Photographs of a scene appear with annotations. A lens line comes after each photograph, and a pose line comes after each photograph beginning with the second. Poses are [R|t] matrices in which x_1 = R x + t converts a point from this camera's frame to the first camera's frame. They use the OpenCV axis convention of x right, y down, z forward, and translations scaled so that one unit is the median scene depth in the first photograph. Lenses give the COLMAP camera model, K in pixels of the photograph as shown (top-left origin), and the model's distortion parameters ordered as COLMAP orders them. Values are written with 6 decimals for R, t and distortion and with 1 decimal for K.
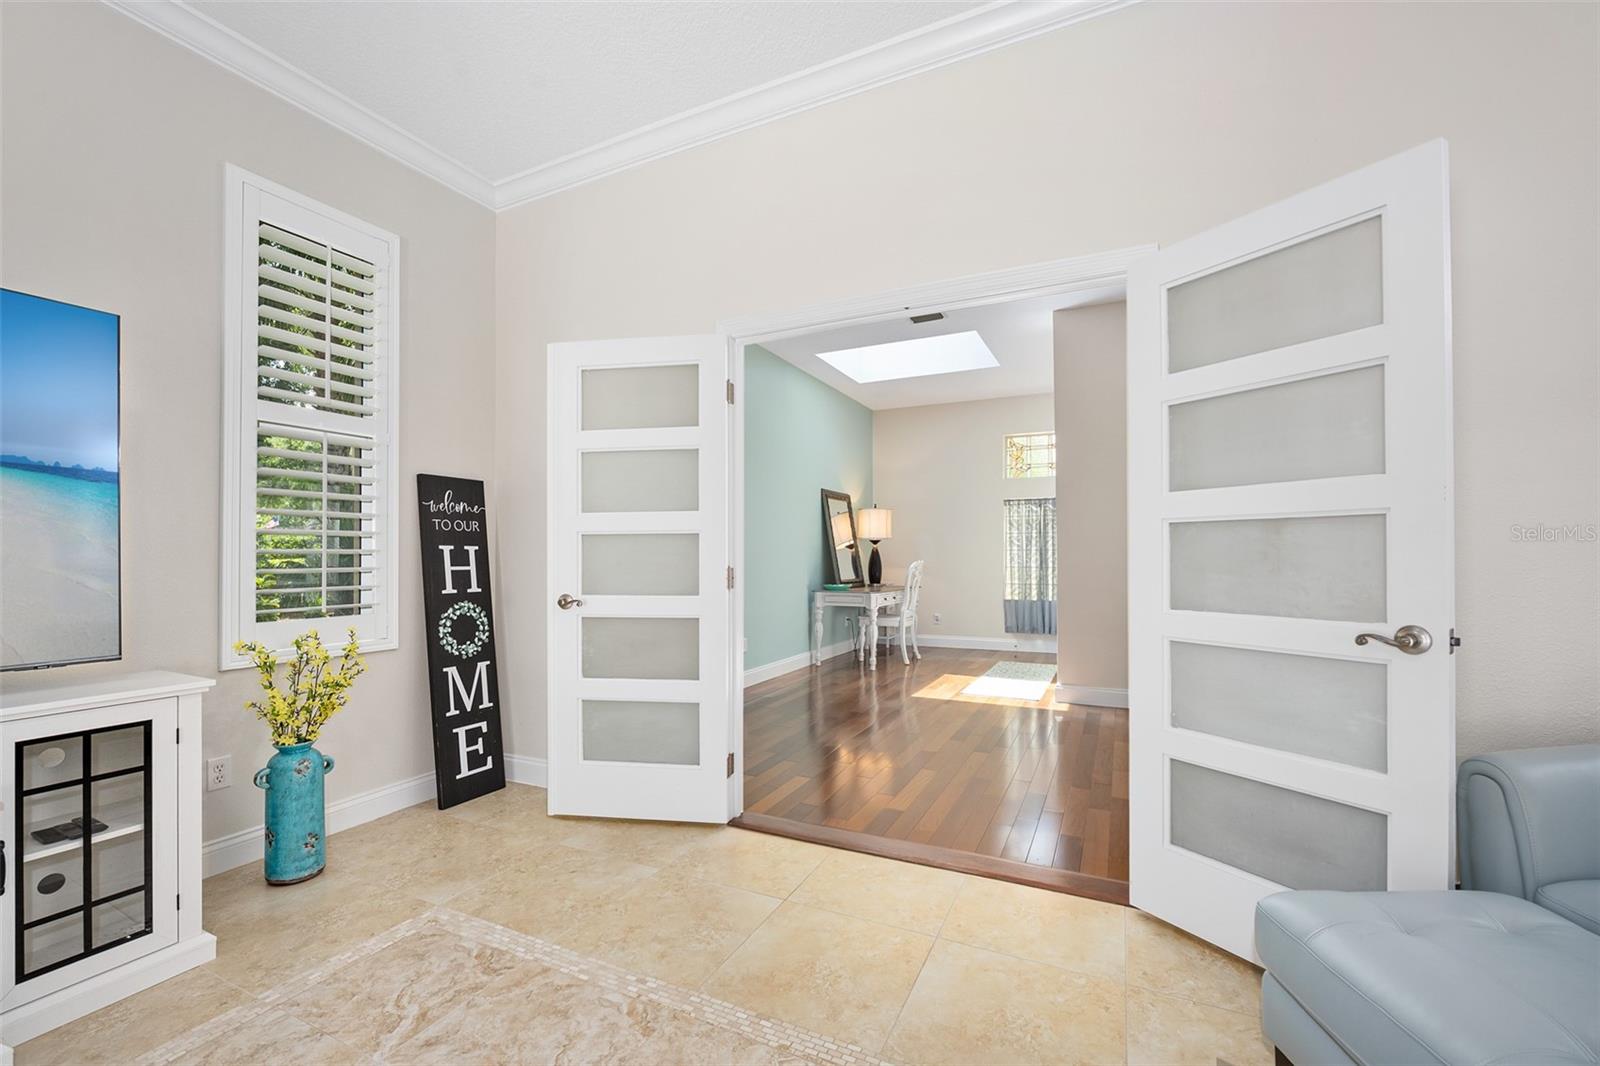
lens RADIAL K [[655.1, 0, 811.0], [0, 655.1, 545.2], [0, 0, 1]] dist [-0.006276, -0.000252]
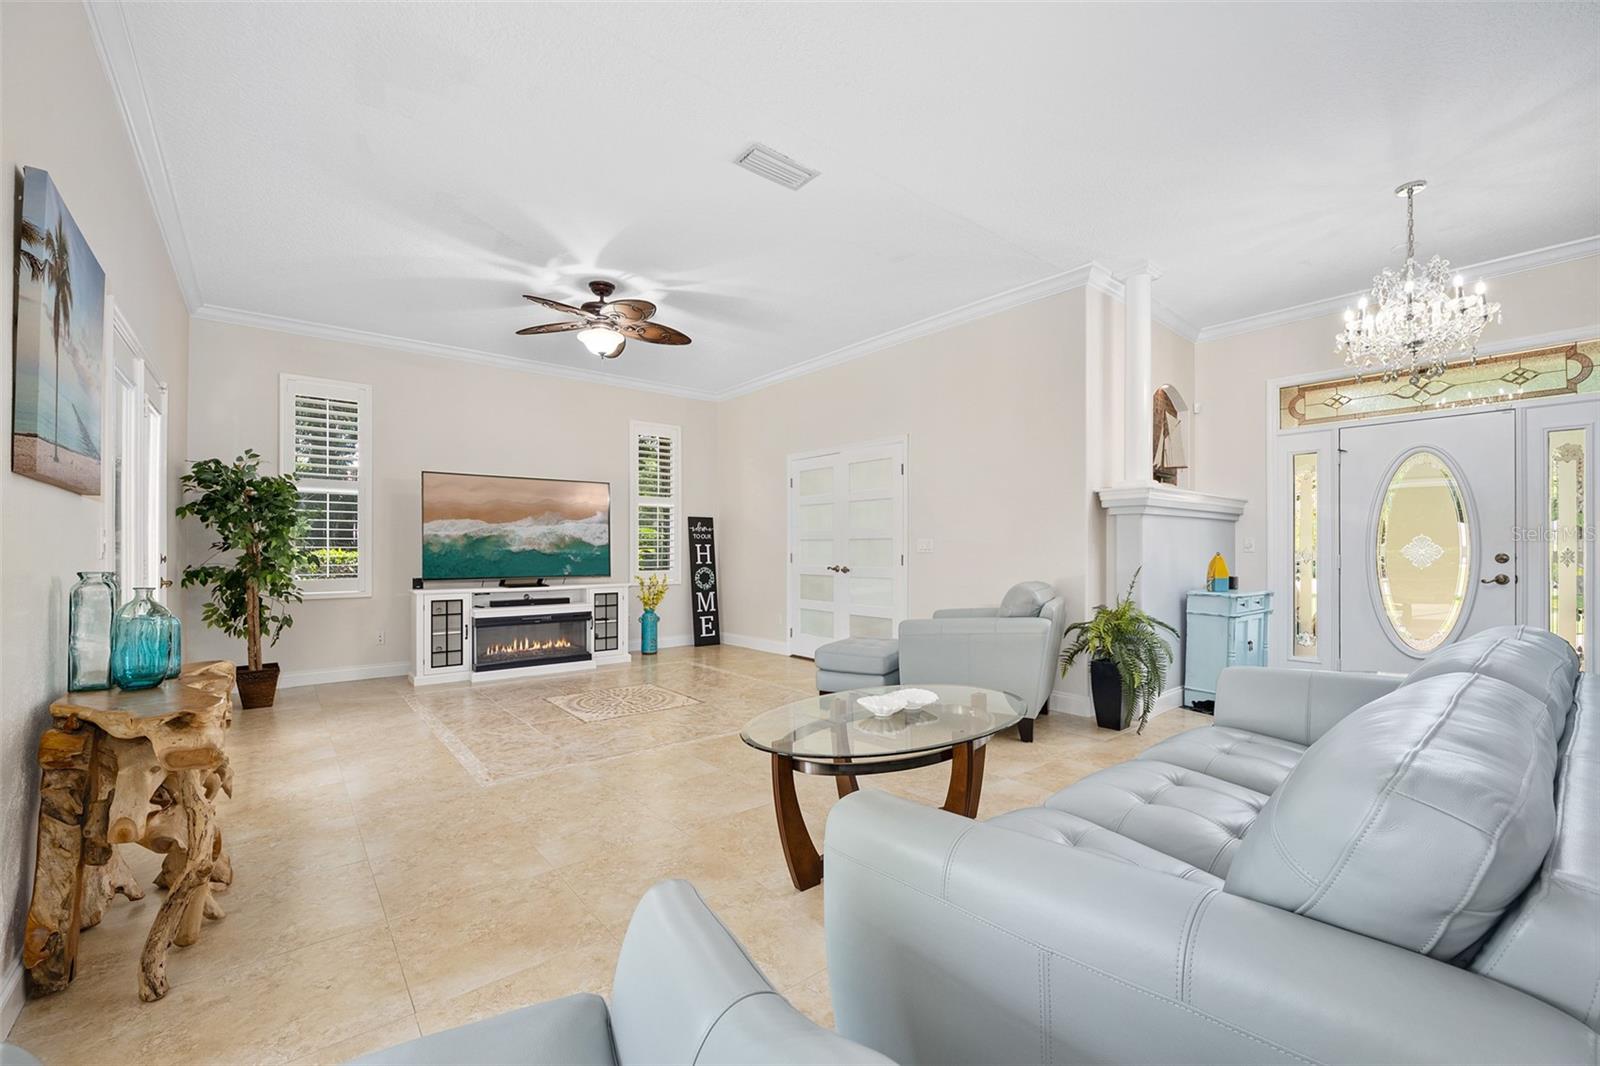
lens RADIAL K [[655.1, 0, 809.1], [0, 655.1, 543.7], [0, 0, 1]] dist [-0.006276, -0.000252]
pose [[0.910537, 0.002756, -0.413418, 0.870327], [0.000481, 0.999970, 0.007725, -0.021972], [0.413427, -0.007233, 0.910509, -1.115590]]
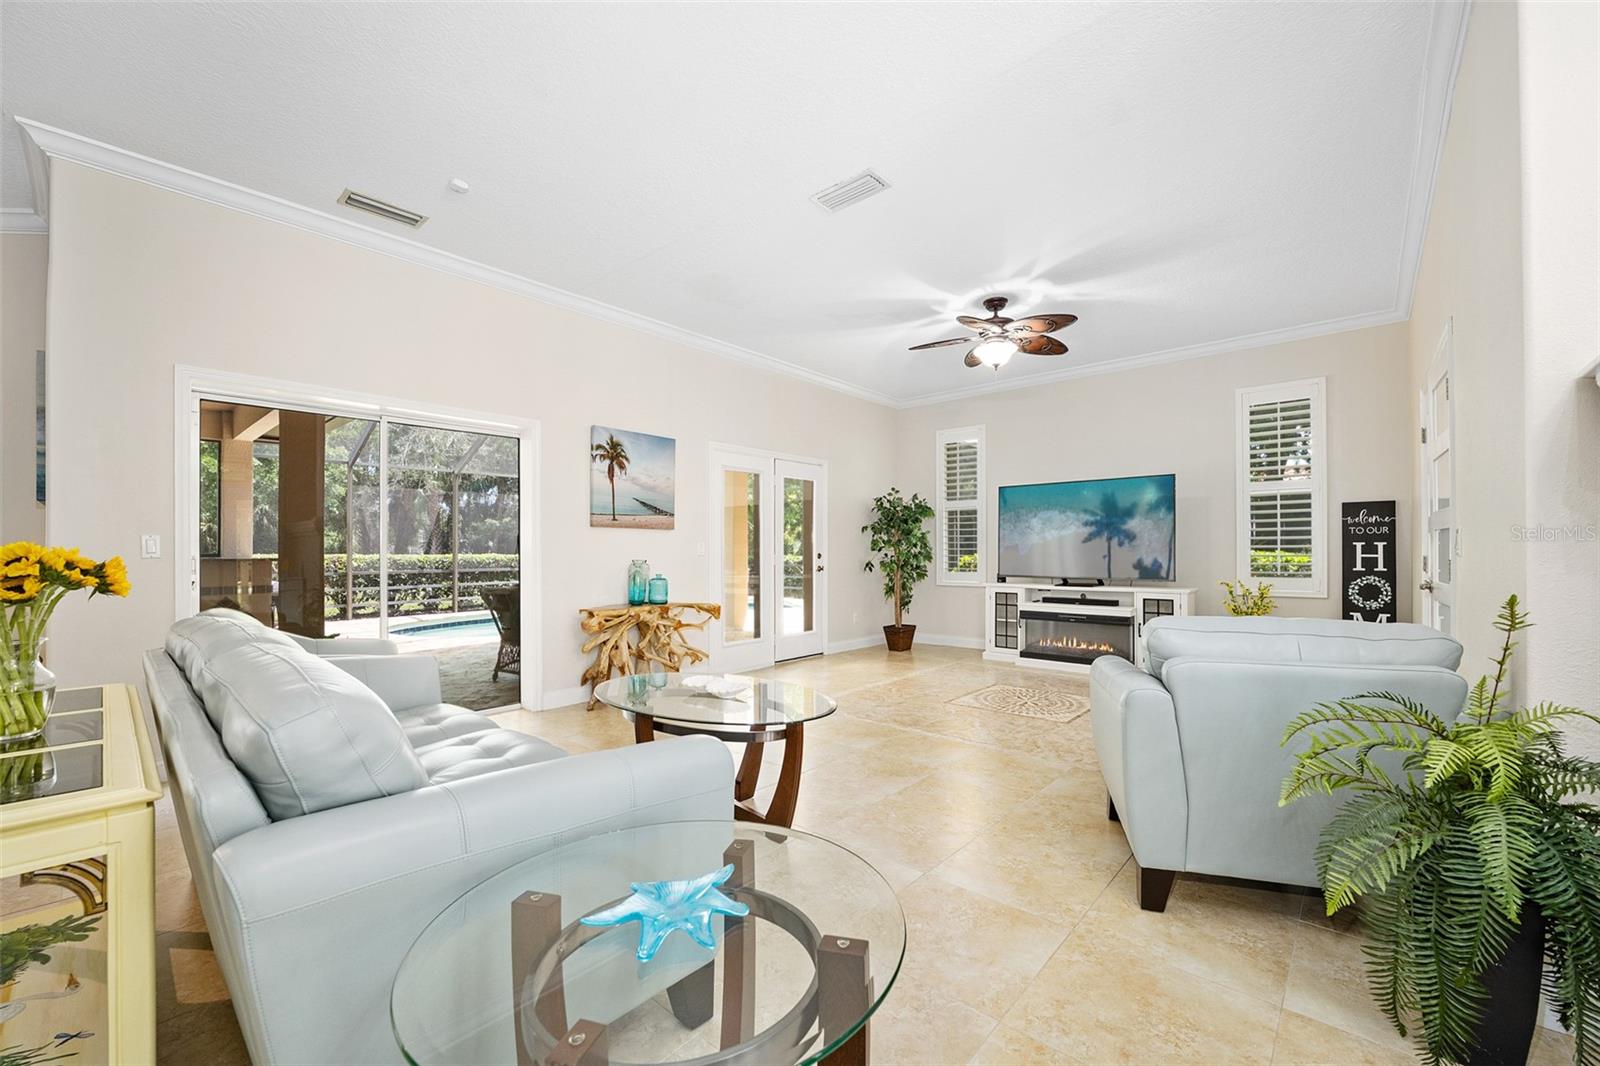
lens RADIAL K [[655.1, 0, 795.2], [0, 655.1, 540.9], [0, 0, 1]] dist [-0.006276, -0.000252]
pose [[-0.277650, -0.008926, -0.960641, 1.490377], [0.017779, 0.999738, -0.014428, -0.004987], [0.960518, -0.021086, -0.277419, 0.053384]]
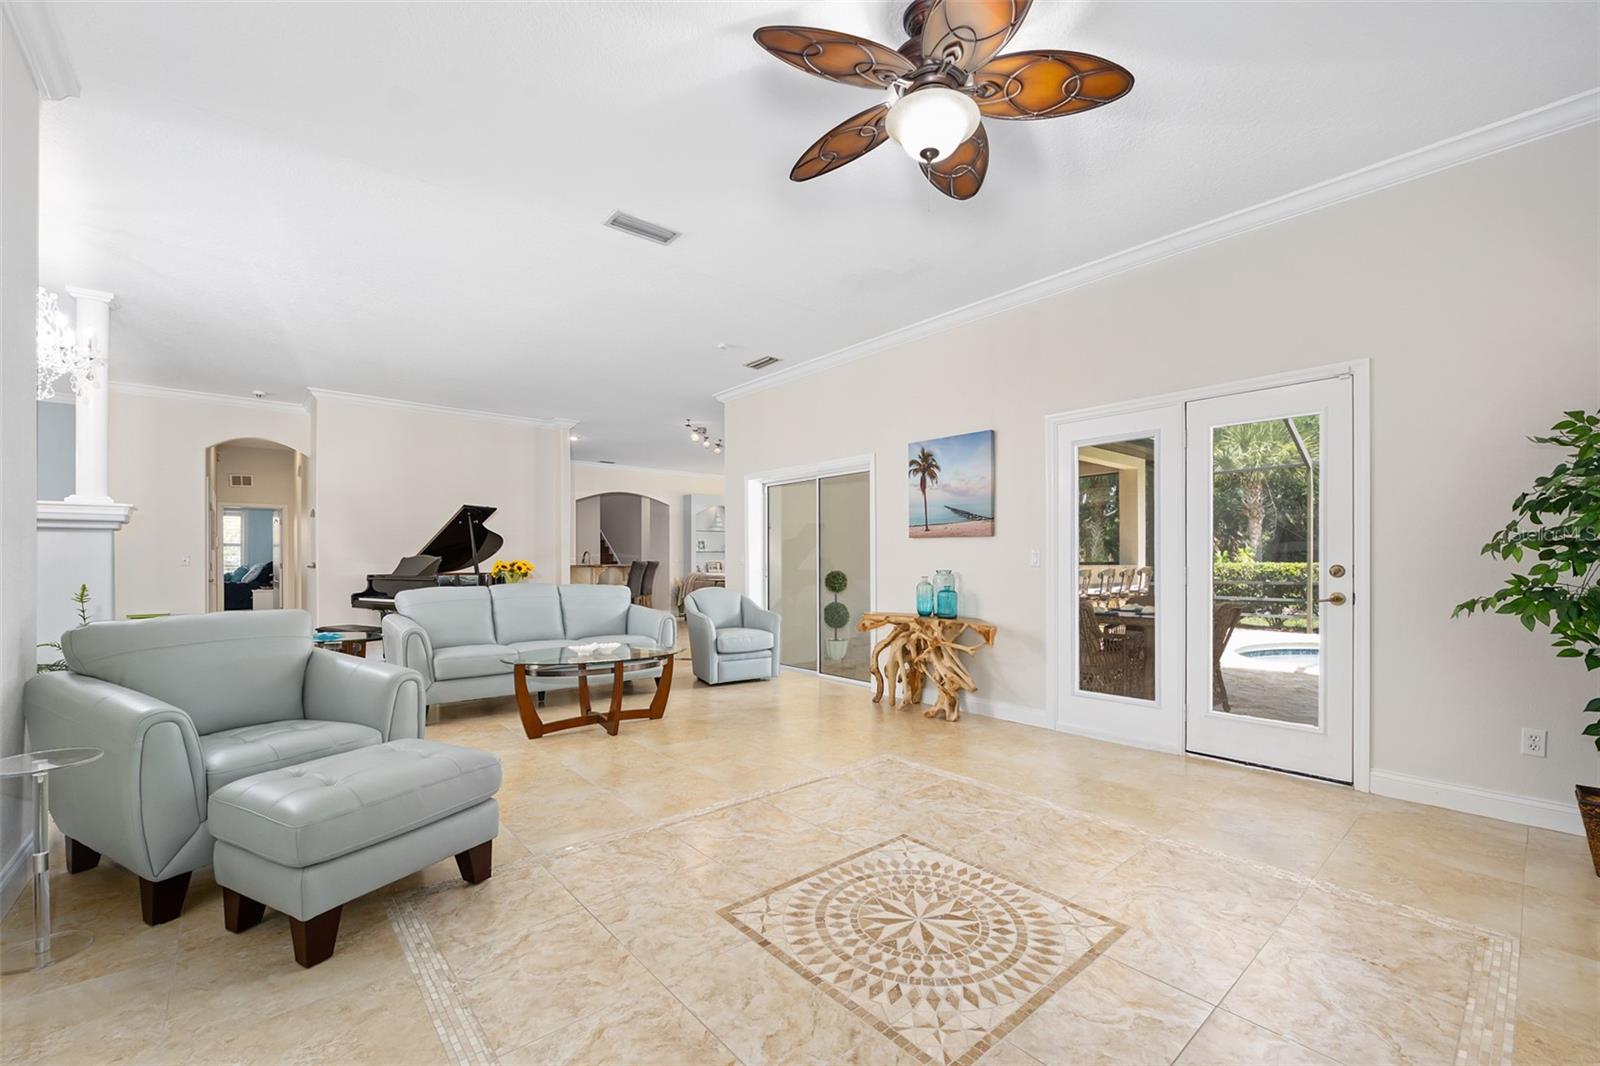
lens RADIAL K [[655.1, 0, 803.9], [0, 655.1, 544.0], [0, 0, 1]] dist [-0.006276, -0.000252]
pose [[-0.916059, 0.016072, 0.400720, -0.374414], [-0.000972, 0.999105, -0.042294, 0.016706], [-0.401041, -0.039133, -0.915224, 0.826423]]
